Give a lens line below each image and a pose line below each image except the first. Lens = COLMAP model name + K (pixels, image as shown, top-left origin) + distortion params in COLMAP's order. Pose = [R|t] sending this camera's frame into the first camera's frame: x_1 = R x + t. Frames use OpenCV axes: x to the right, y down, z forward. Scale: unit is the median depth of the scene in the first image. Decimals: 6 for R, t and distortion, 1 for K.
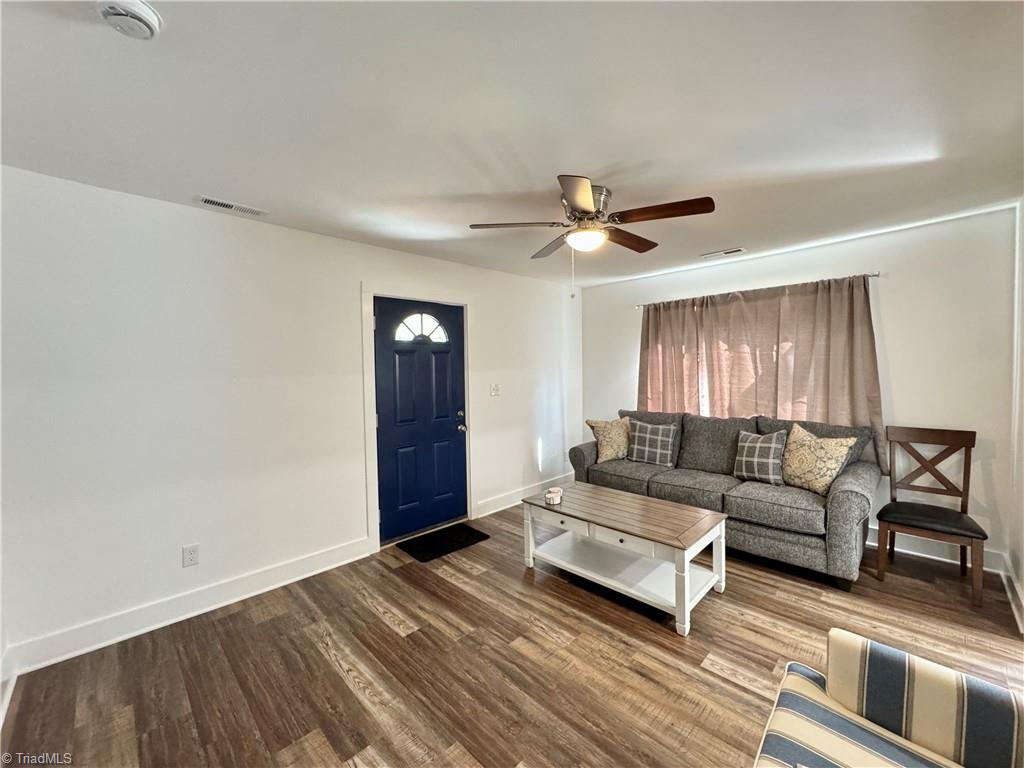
lens RADIAL K [[409.7, 0, 512.4], [0, 409.7, 383.9], [0, 0, 1]] dist [-0.003500, -0.000406]
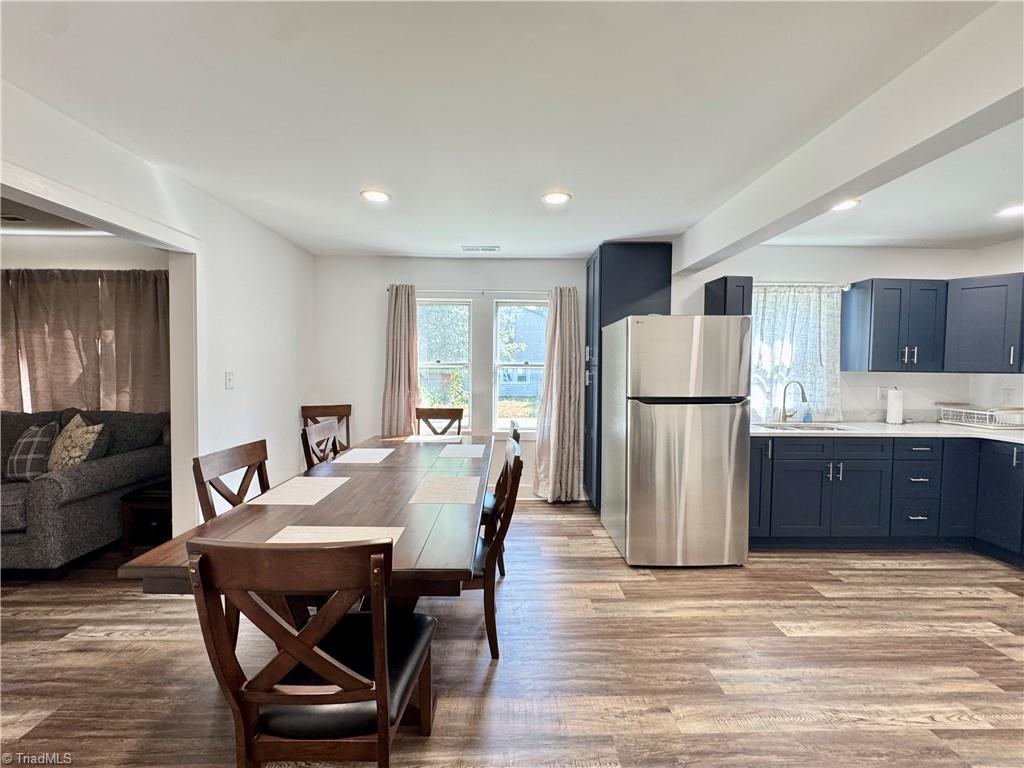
lens RADIAL K [[409.7, 0, 514.9], [0, 409.7, 382.2], [0, 0, 1]] dist [-0.003500, -0.000406]
pose [[0.689850, -0.002639, 0.723947, 0.681563], [0.007018, 0.999971, -0.003042, 0.032814], [-0.723918, 0.007179, 0.689848, -0.373810]]
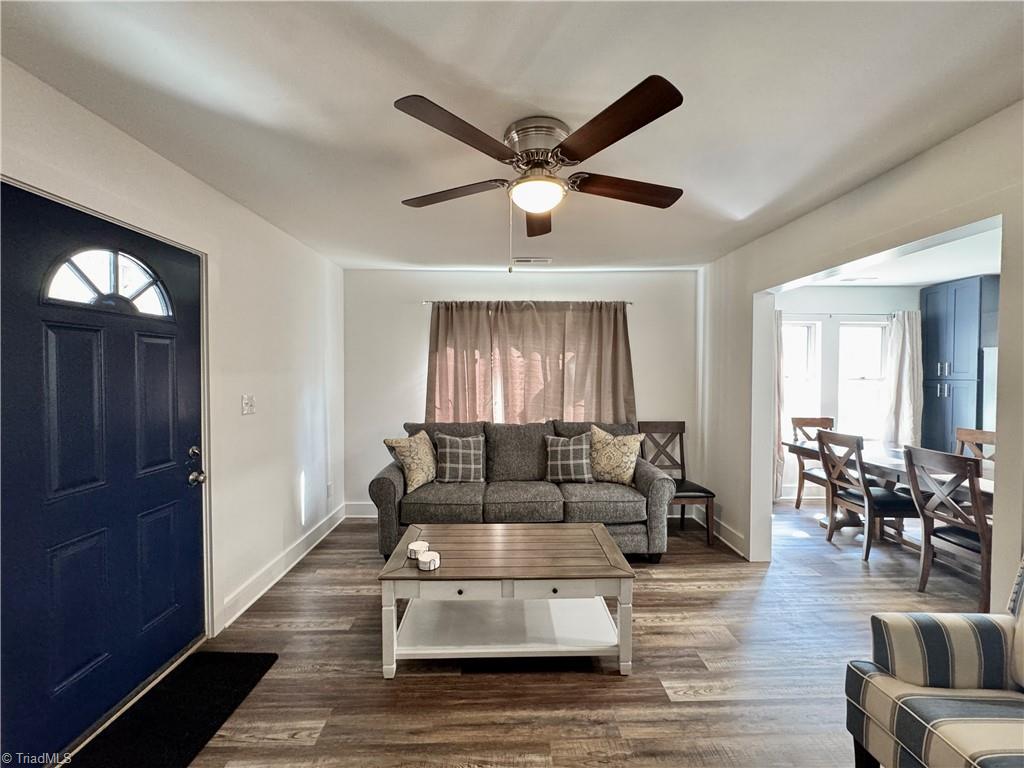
lens RADIAL K [[409.7, 0, 511.9], [0, 409.7, 383.0], [0, 0, 1]] dist [-0.003500, -0.000406]
pose [[0.691099, 0.000834, 0.722760, -0.263710], [0.012354, 0.999840, -0.012966, -0.006080], [-0.722655, 0.017890, 0.690978, 0.368537]]
